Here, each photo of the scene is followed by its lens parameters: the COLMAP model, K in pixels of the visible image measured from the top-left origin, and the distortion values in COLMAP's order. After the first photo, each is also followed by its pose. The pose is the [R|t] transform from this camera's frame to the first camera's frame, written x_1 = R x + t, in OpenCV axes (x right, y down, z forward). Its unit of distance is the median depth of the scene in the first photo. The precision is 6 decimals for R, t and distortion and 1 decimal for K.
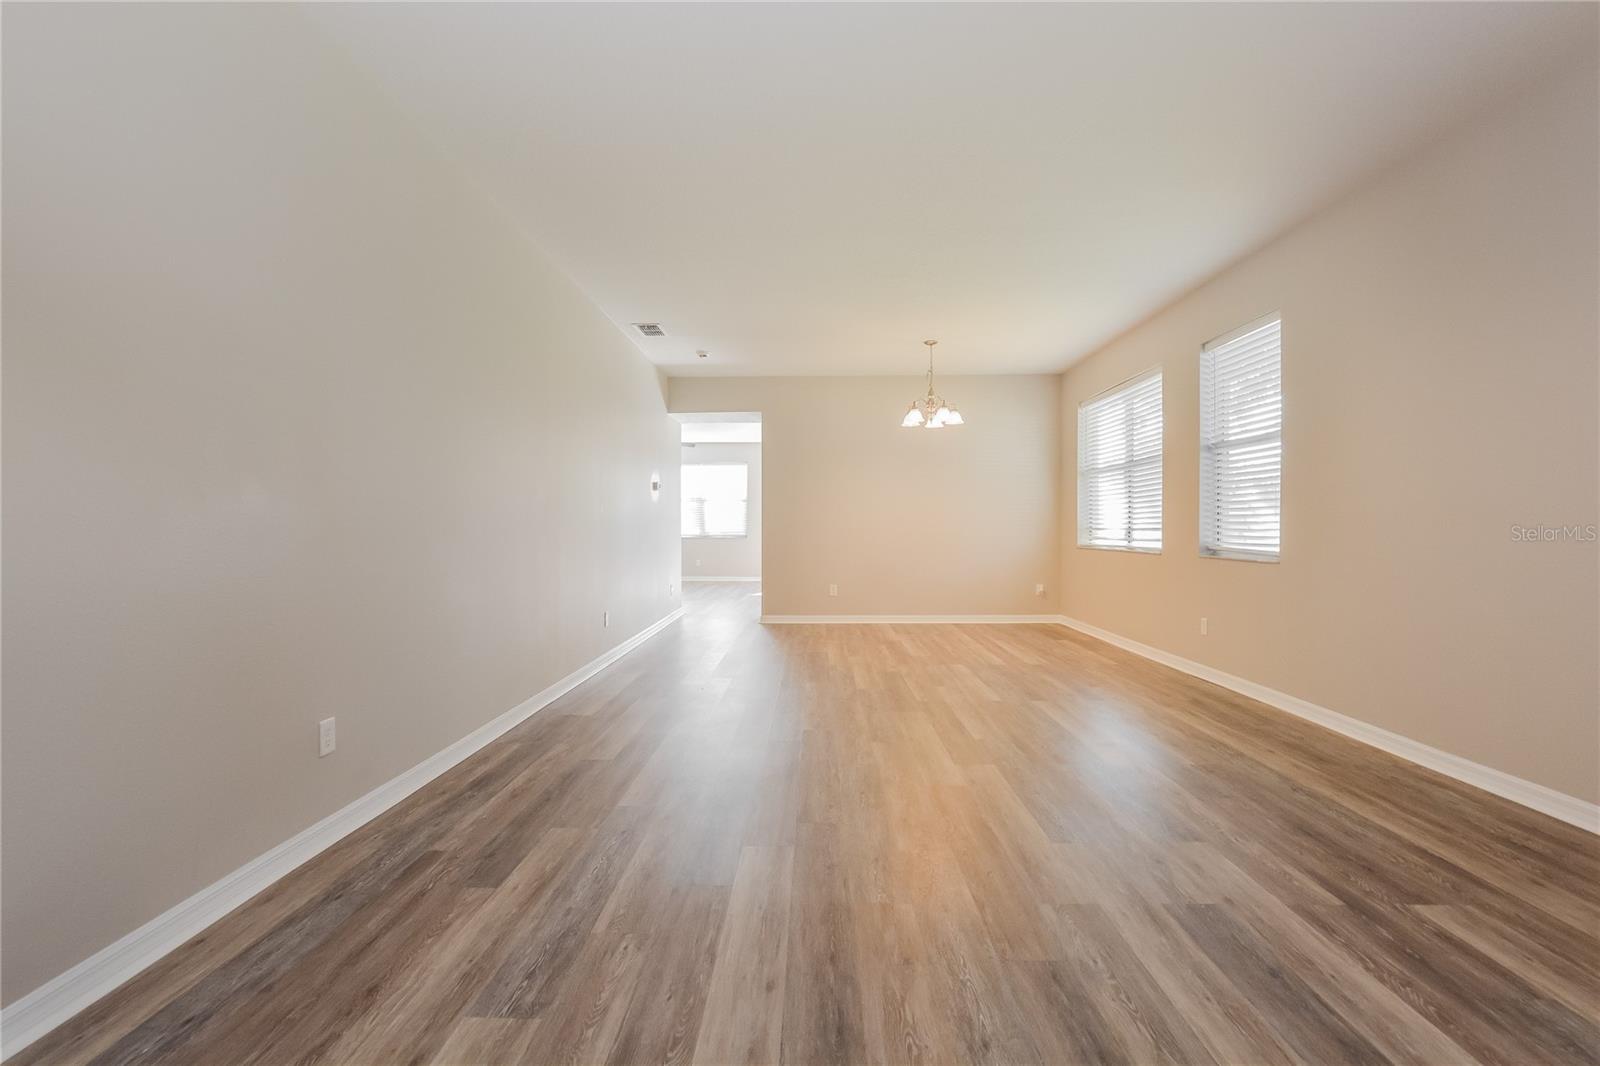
lens RADIAL K [[710.9, 0, 804.4], [0, 710.9, 537.6], [0, 0, 1]] dist [-0.022143, 0.005347]
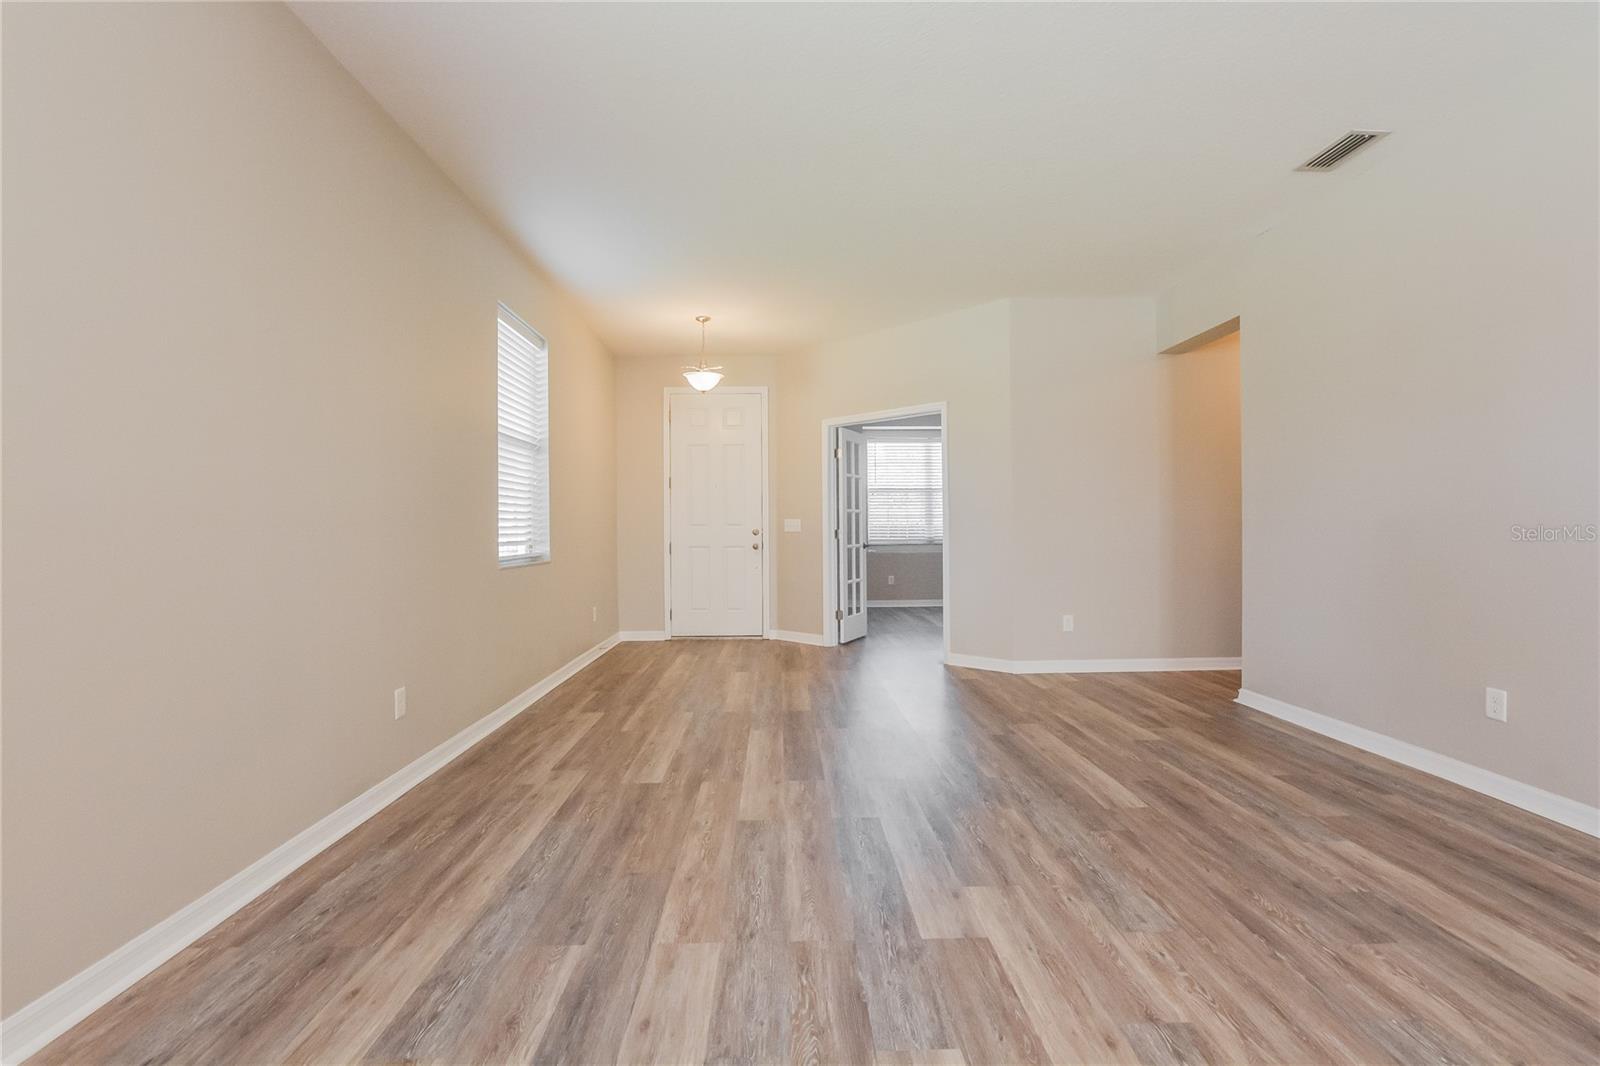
lens RADIAL K [[710.9, 0, 804.4], [0, 710.9, 537.6], [0, 0, 1]] dist [-0.022143, 0.005347]
pose [[-0.998594, 0.009578, -0.052145, 0.533483], [0.008328, 0.999674, 0.024144, -0.030584], [0.052359, 0.023676, -0.998348, 2.136486]]
